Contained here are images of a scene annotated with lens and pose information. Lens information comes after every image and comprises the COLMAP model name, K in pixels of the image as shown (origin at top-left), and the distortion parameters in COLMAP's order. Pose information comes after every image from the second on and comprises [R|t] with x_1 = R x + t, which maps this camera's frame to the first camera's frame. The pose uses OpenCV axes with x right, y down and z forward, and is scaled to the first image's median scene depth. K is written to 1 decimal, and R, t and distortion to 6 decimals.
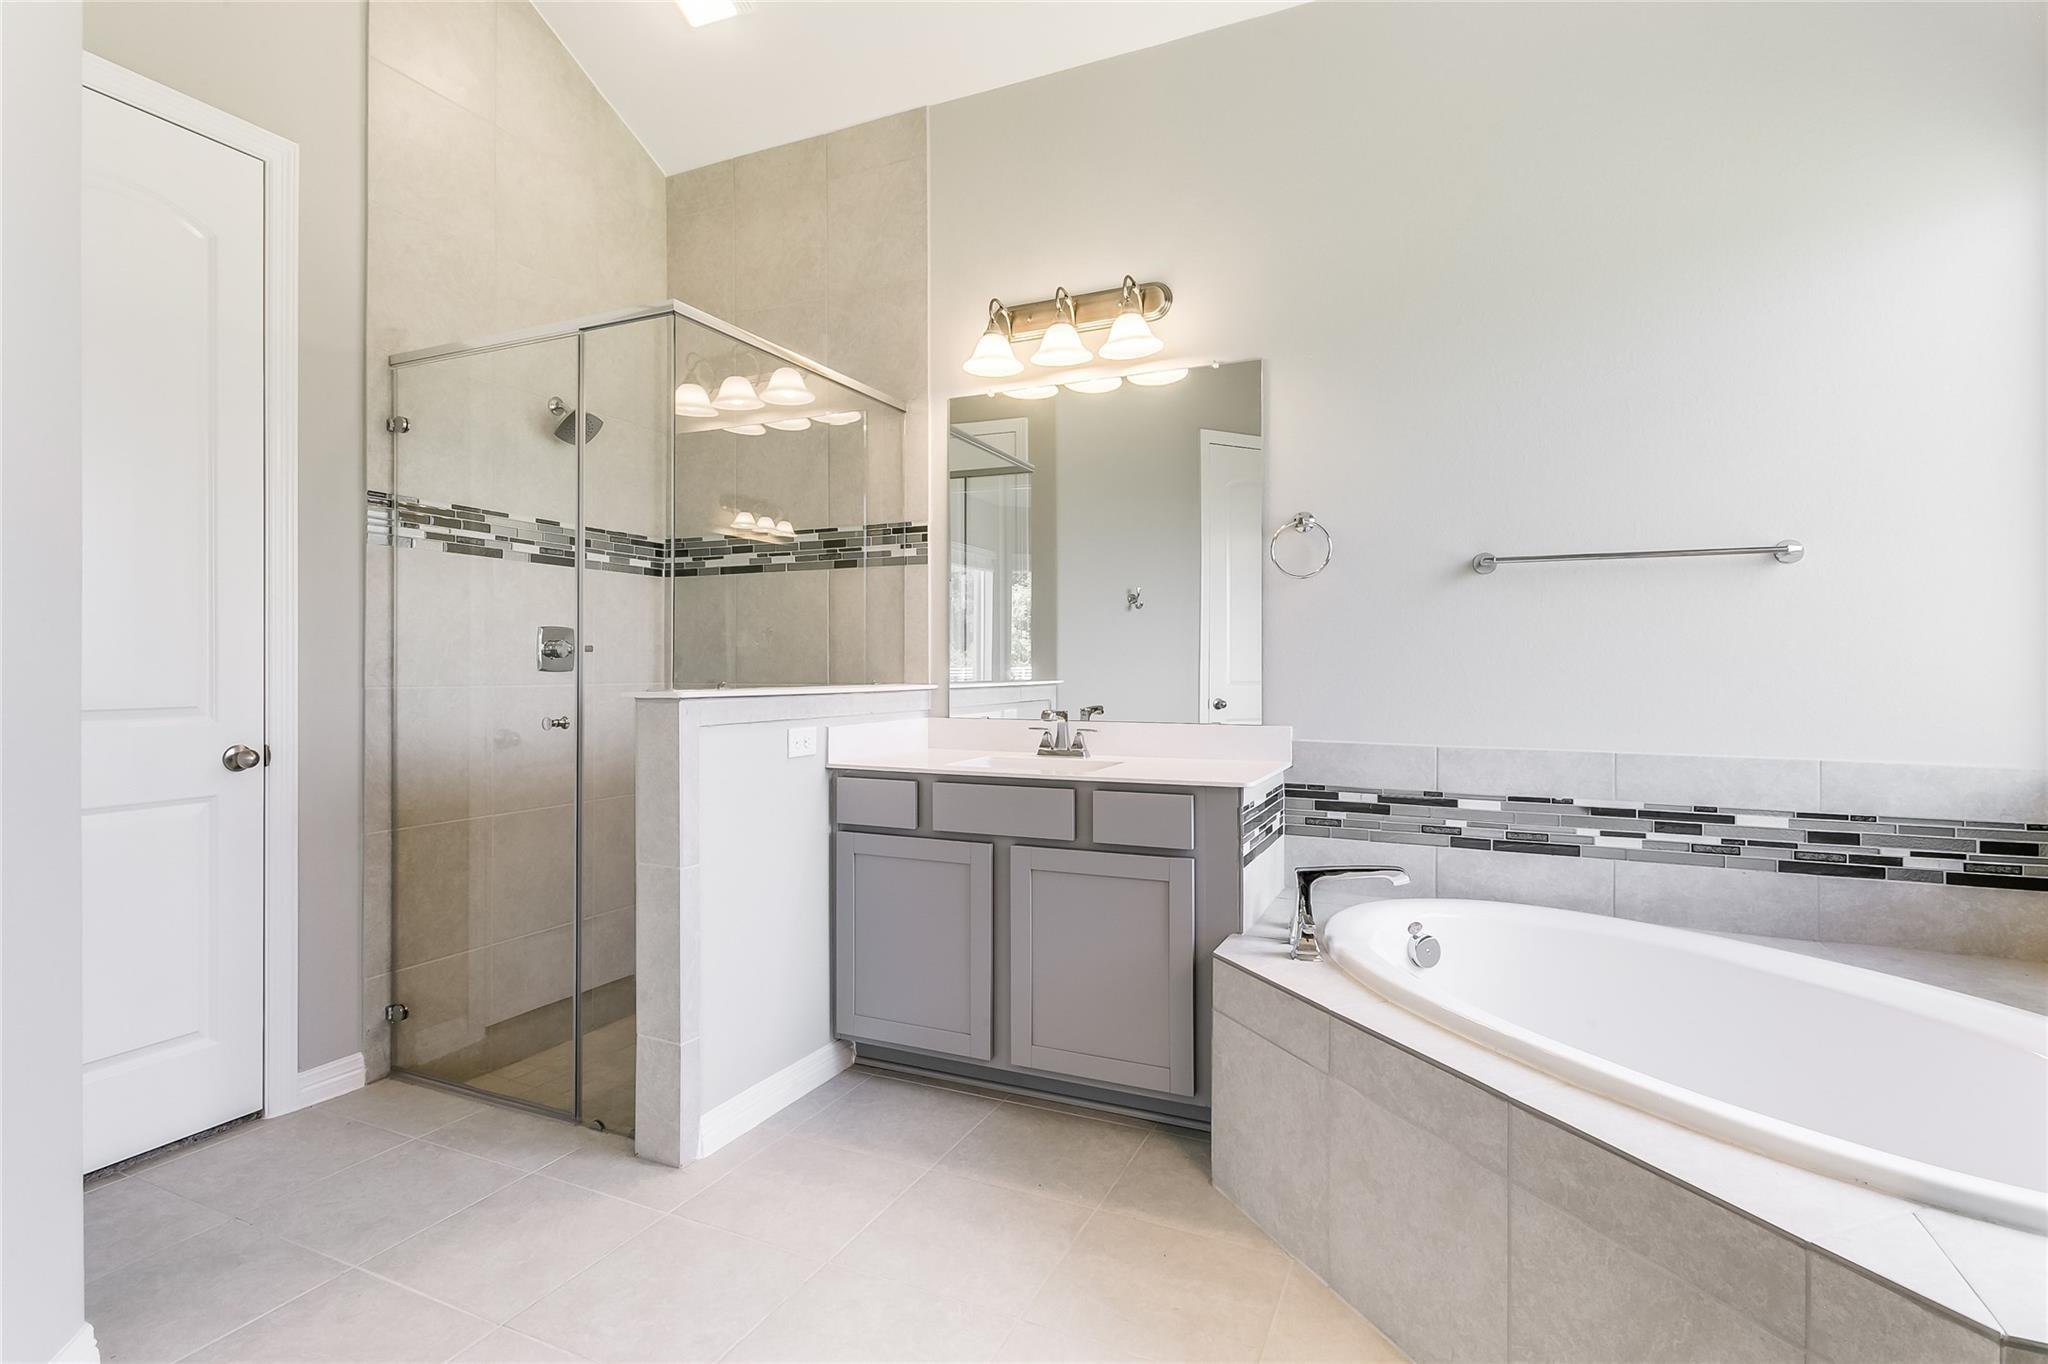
lens RADIAL K [[1006.9, 0, 1014.0], [0, 1006.9, 684.1], [0, 0, 1]] dist [-0.005696, -0.000464]
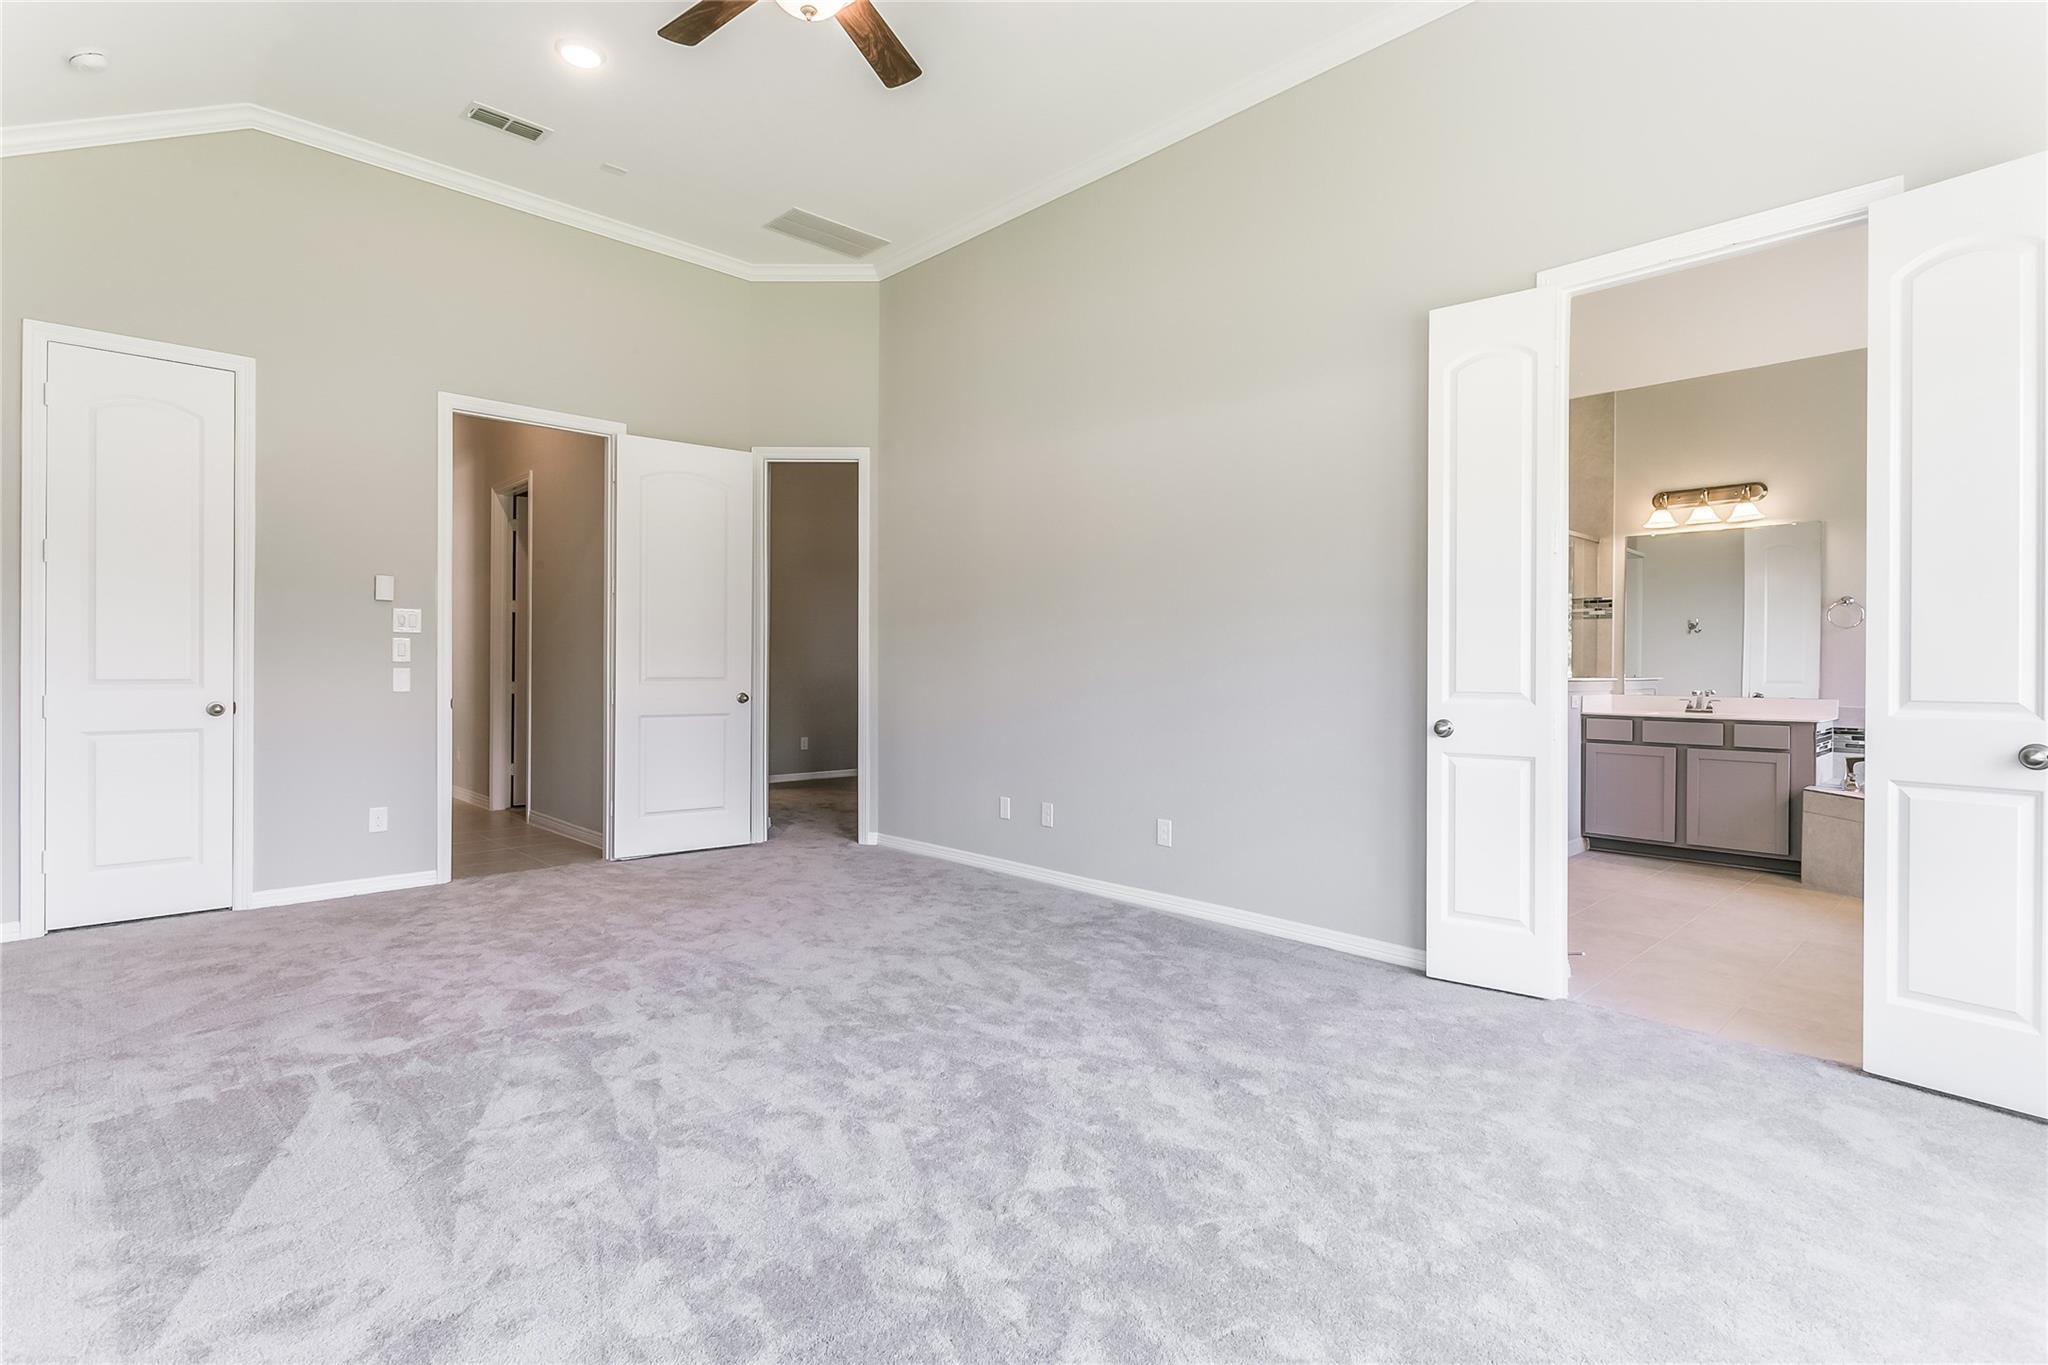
lens RADIAL K [[974.6, 0, 1024.0], [0, 974.6, 682.5], [0, 0, 1]] dist [0.001347, 0.000261]
pose [[0.929601, 0.014163, -0.368296, -0.535961], [-0.014803, 0.999890, 0.001087, 0.028946], [0.368271, 0.004442, 0.929708, -1.464006]]
